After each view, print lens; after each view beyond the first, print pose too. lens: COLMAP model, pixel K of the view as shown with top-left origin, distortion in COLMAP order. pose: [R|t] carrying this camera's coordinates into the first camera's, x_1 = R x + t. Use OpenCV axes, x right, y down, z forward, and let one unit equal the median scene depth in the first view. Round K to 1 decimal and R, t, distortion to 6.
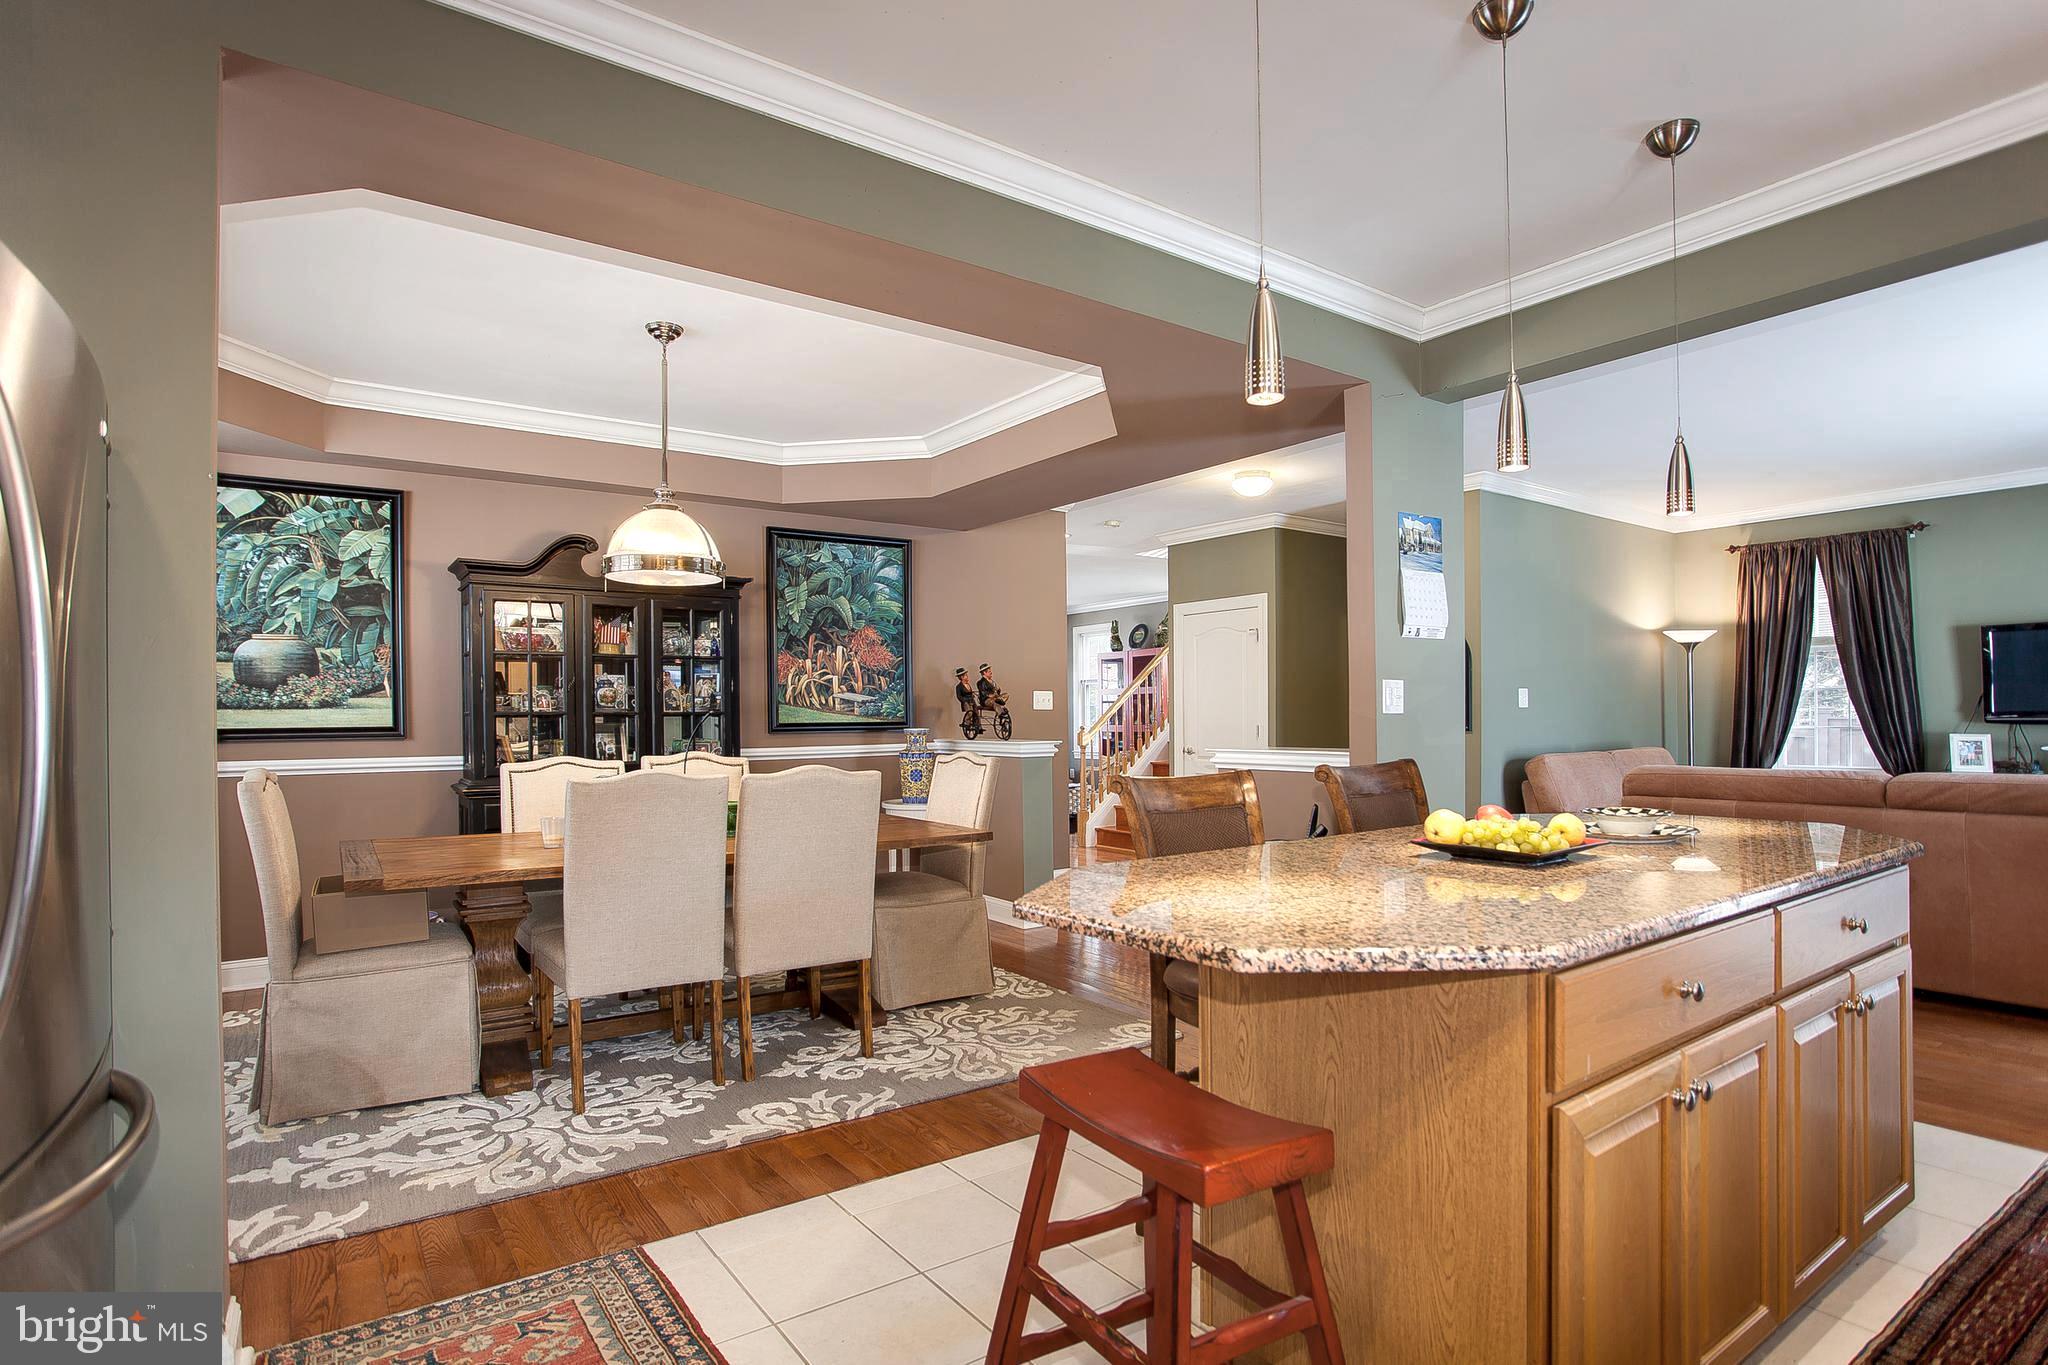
lens RADIAL K [[1019.9, 0, 1037.5], [0, 1019.9, 721.1], [0, 0, 1]] dist [-0.013941, 0.001681]
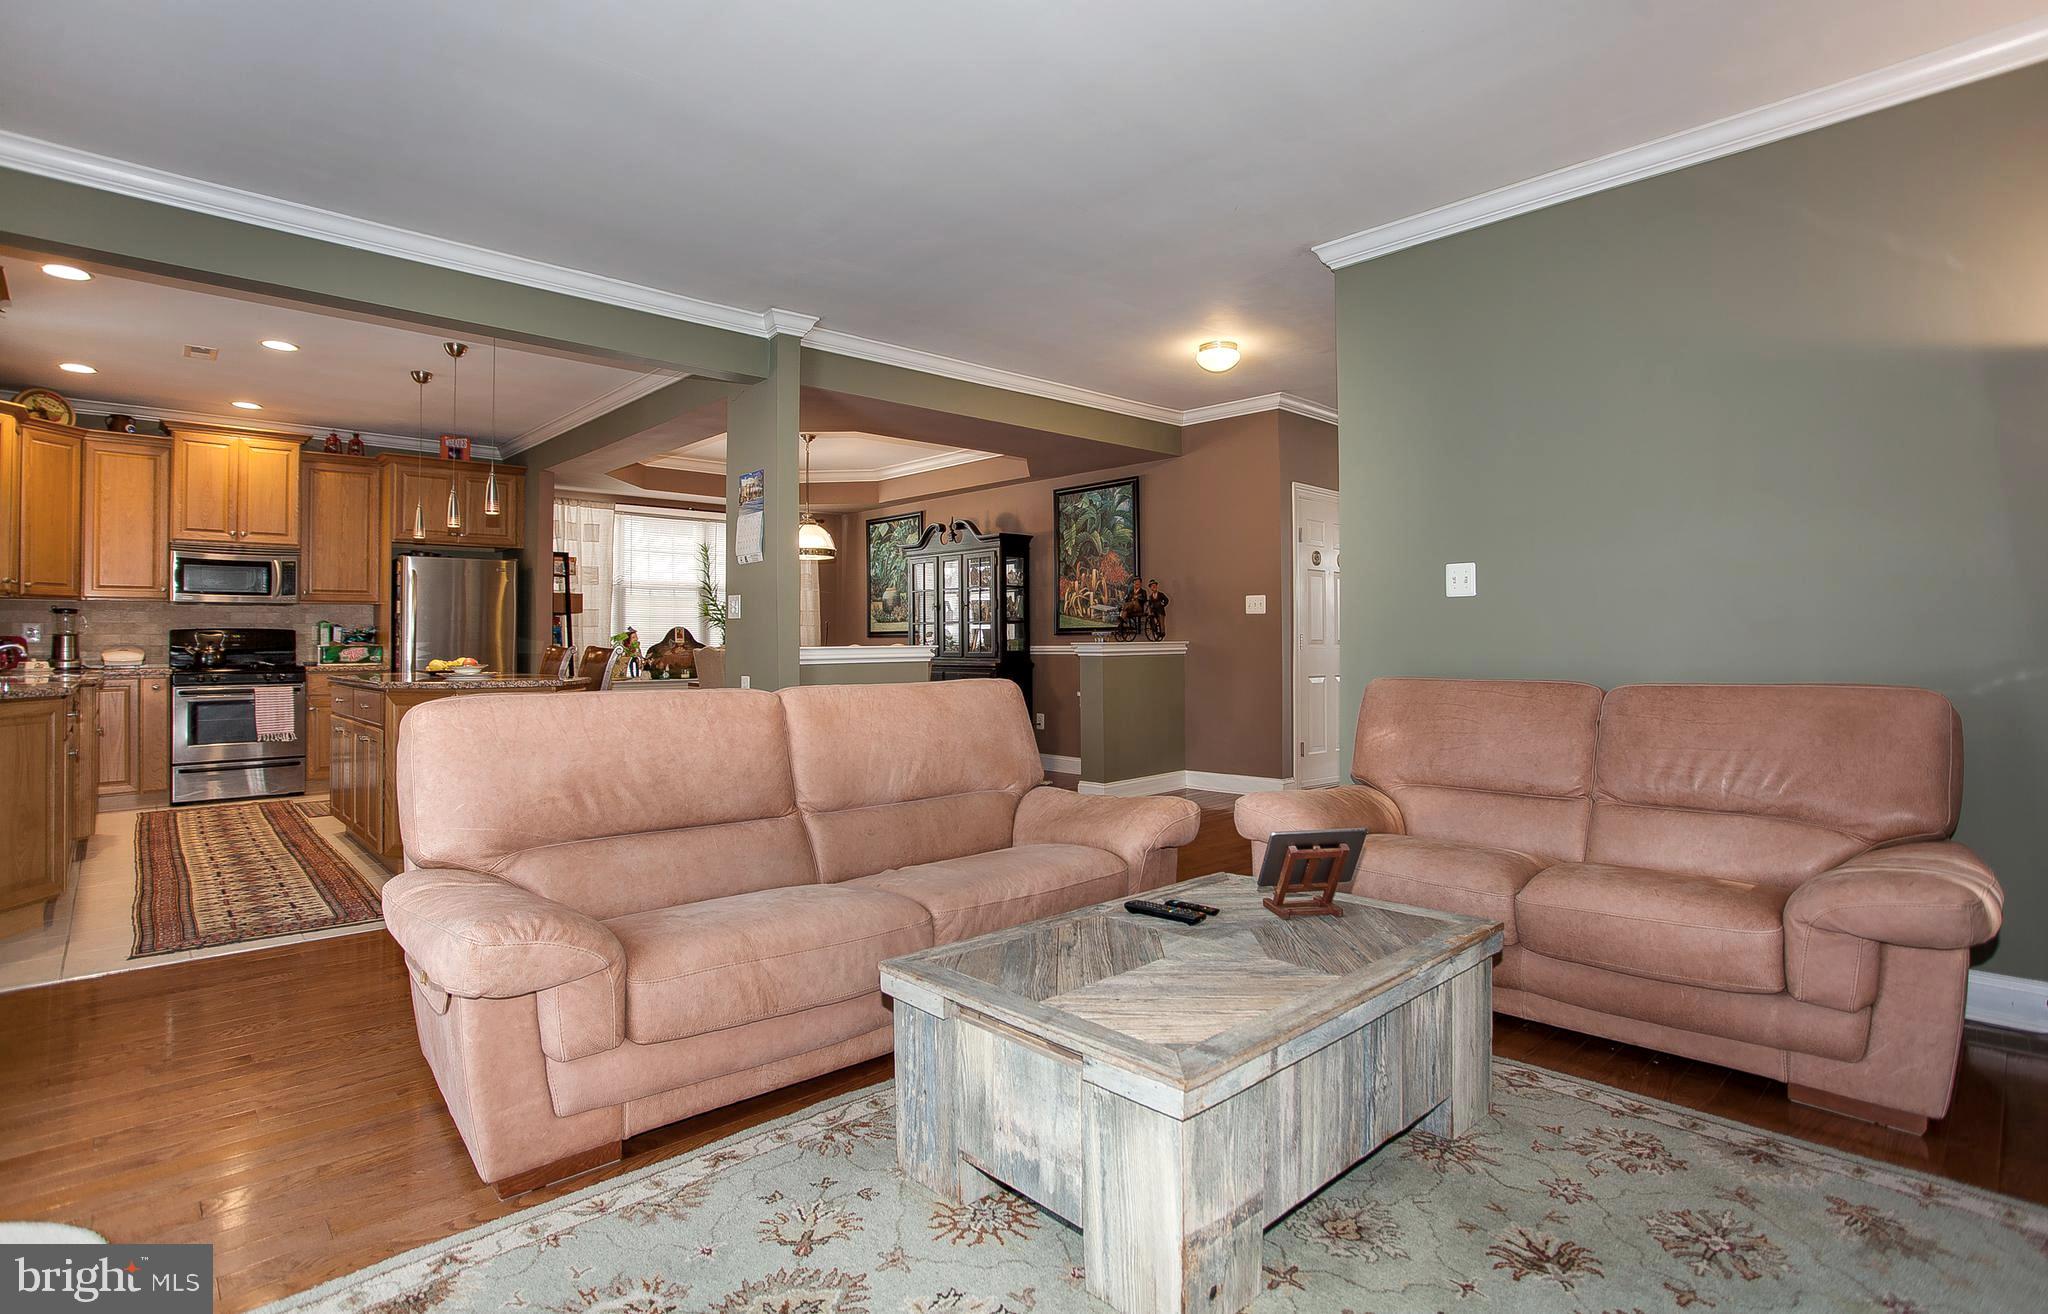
lens RADIAL K [[997.8, 0, 937.8], [0, 997.8, 615.7], [0, 0, 1]] dist [-0.014683, 0.005423]
pose [[0.073764, -0.016803, -0.997134, 1.354973], [-0.001895, 0.999854, -0.016989, 0.010661], [0.997274, 0.003142, 0.073721, 0.894320]]
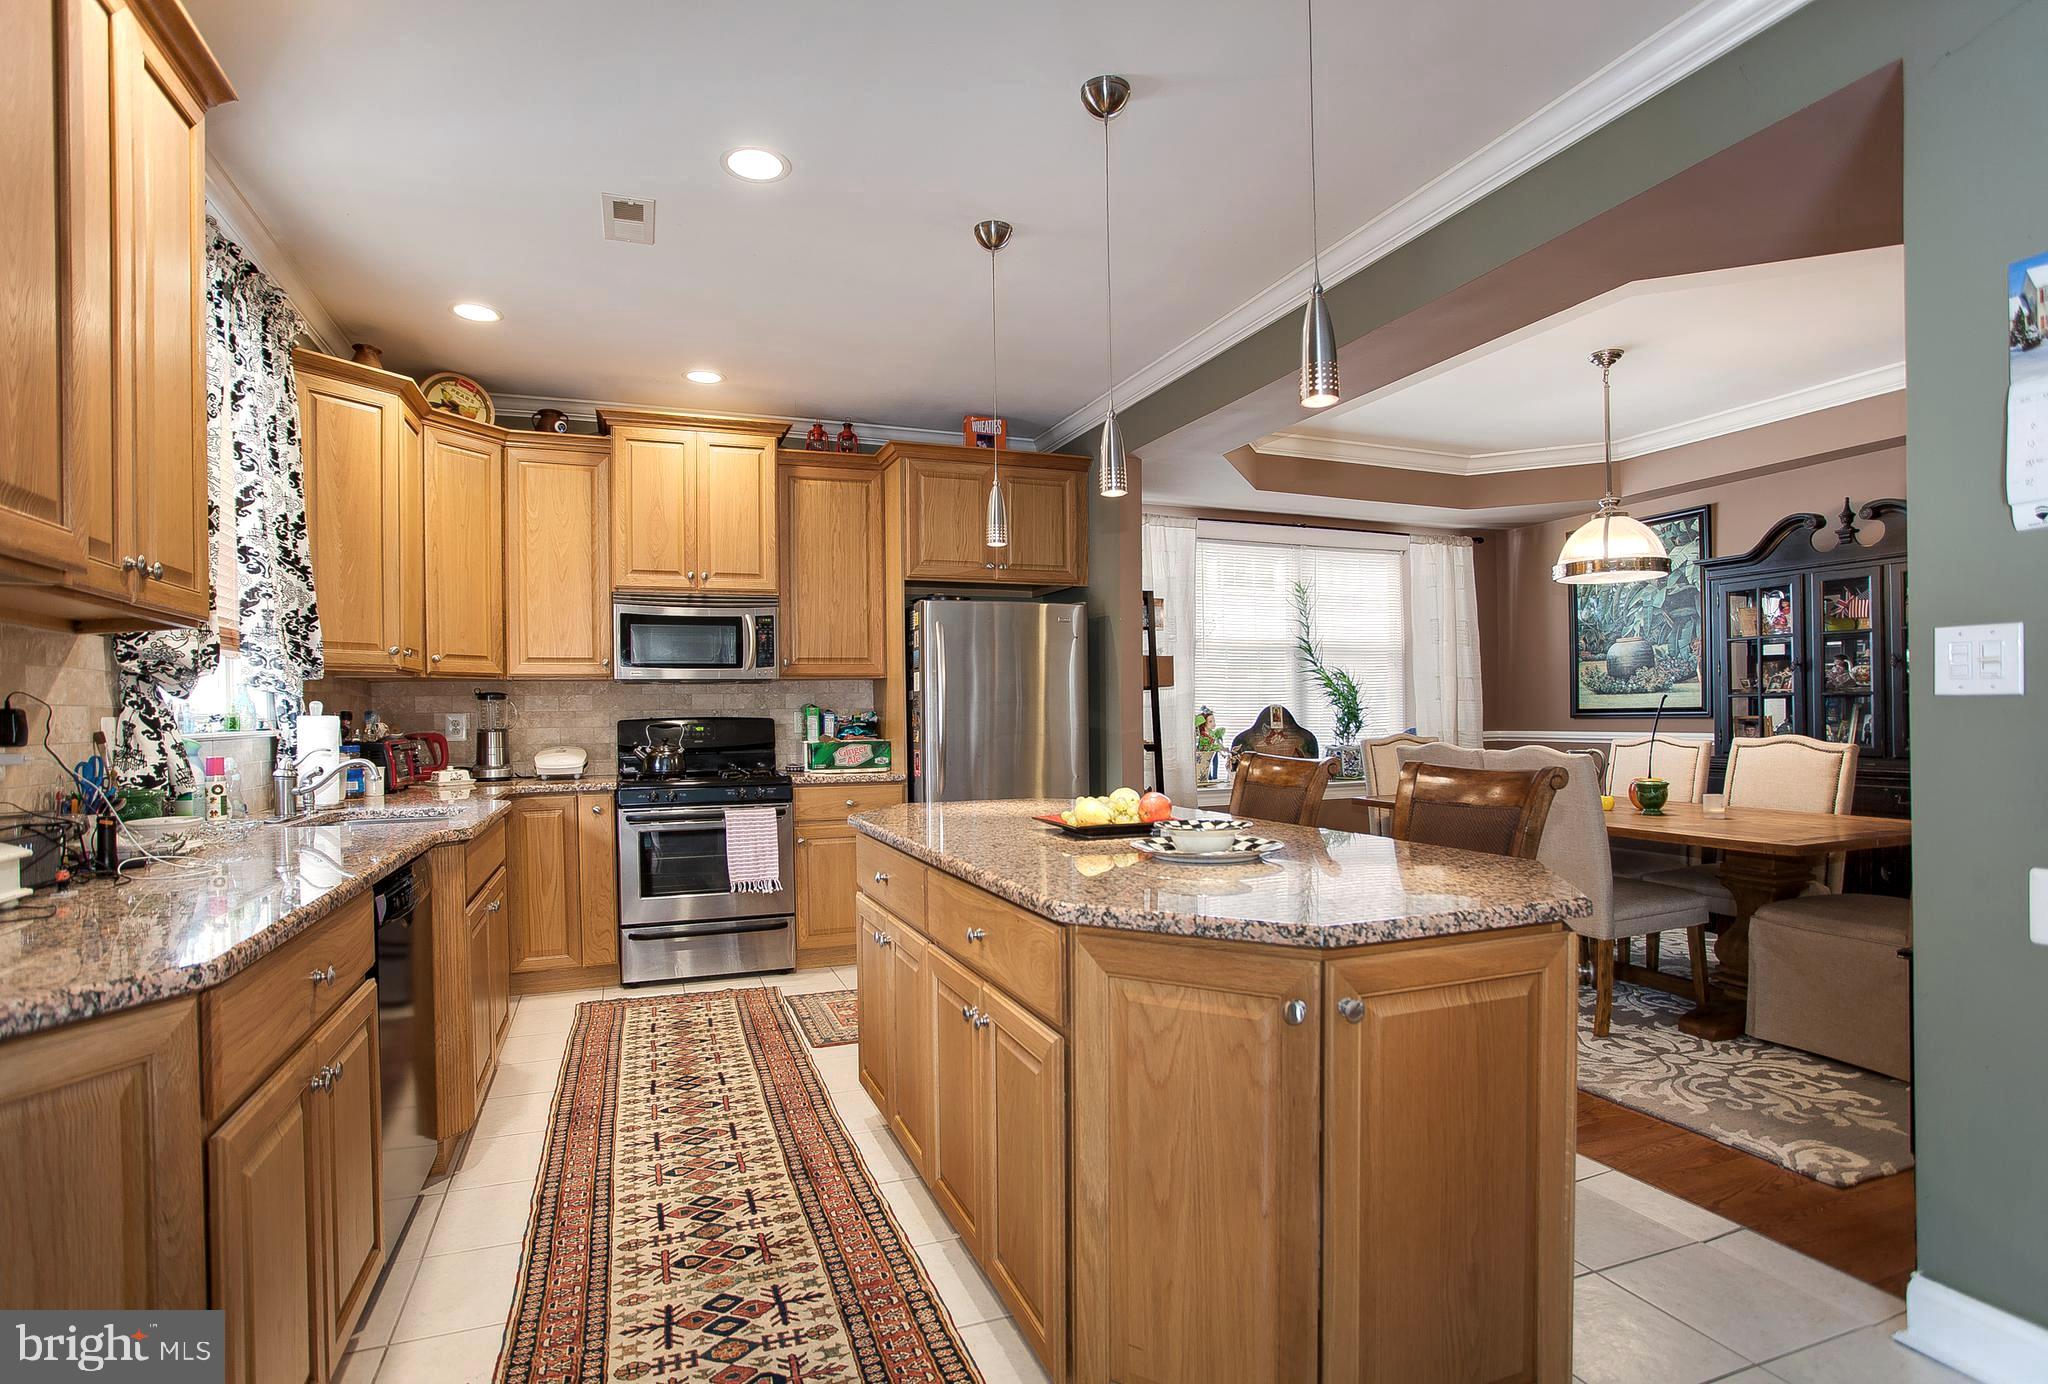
lens RADIAL K [[1053.2, 0, 1009.6], [0, 1053.2, 709.0], [0, 0, 1]] dist [-0.041406, 0.001109]
pose [[-0.256172, 0.005282, -0.966617, 0.742399], [0.009192, 0.999953, 0.003028, -0.002983], [0.966587, -0.008109, -0.256209, 0.532216]]
